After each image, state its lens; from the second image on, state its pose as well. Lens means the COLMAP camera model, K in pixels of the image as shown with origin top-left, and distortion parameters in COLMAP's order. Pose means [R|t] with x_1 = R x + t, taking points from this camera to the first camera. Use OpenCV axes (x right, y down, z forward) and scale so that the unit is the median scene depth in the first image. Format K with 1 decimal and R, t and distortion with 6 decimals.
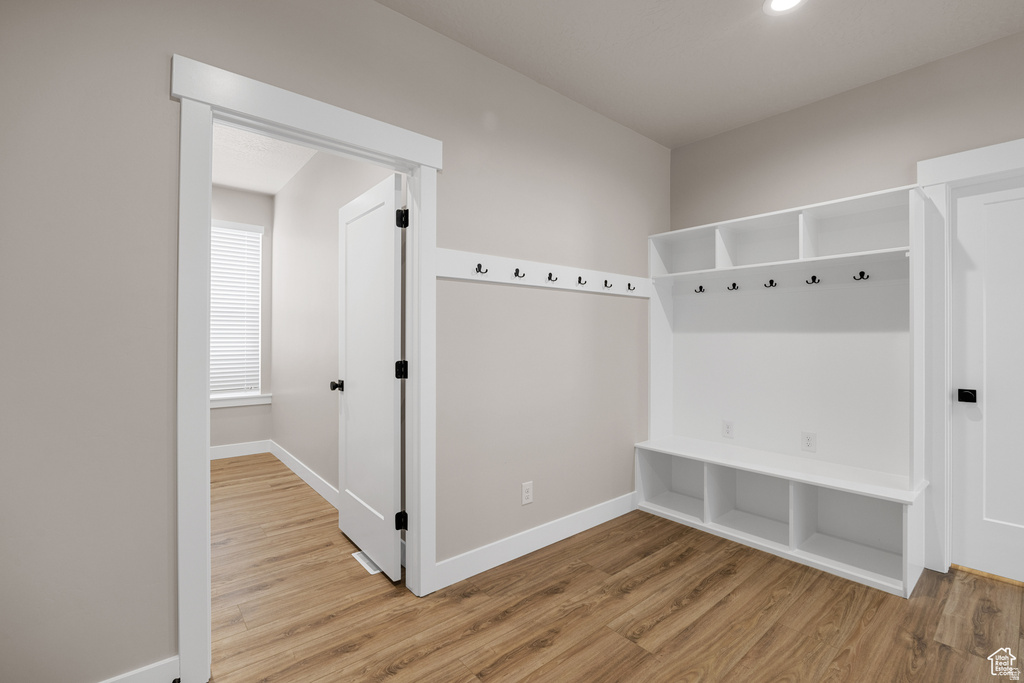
lens RADIAL K [[444.6, 0, 513.1], [0, 444.6, 340.0], [0, 0, 1]] dist [0.000534, 0.000019]
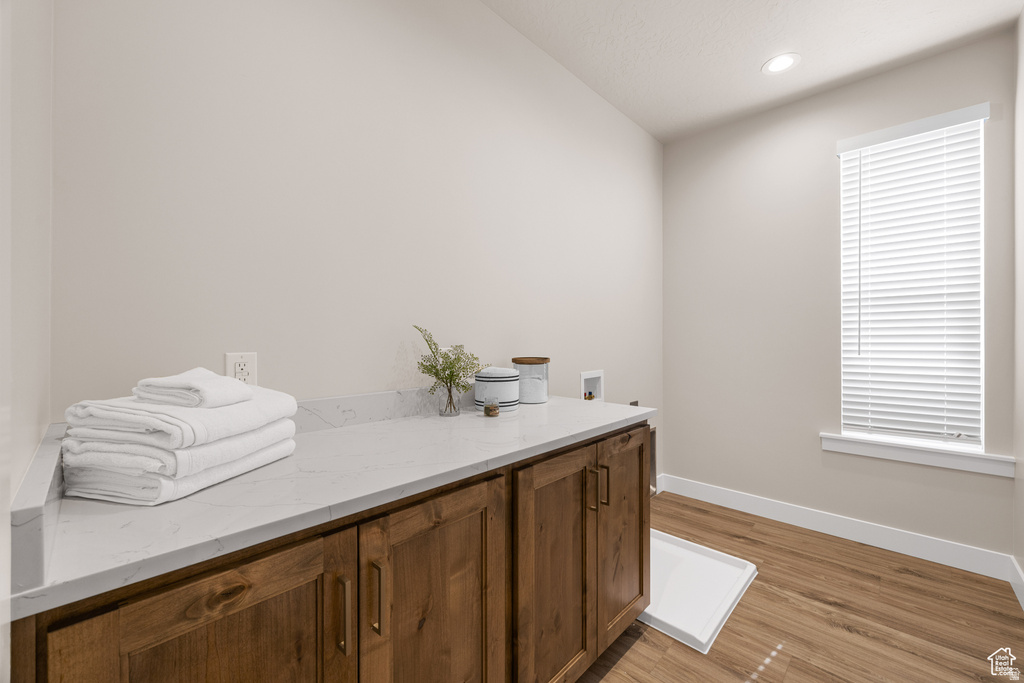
lens RADIAL K [[416.9, 0, 513.4], [0, 416.9, 340.3], [0, 0, 1]] dist [-0.001138, 0.000176]
pose [[0.110512, -0.002792, -0.993871, -0.173630], [0.003557, 0.999991, -0.002414, -0.000712], [0.993868, -0.003269, 0.110521, 0.441844]]
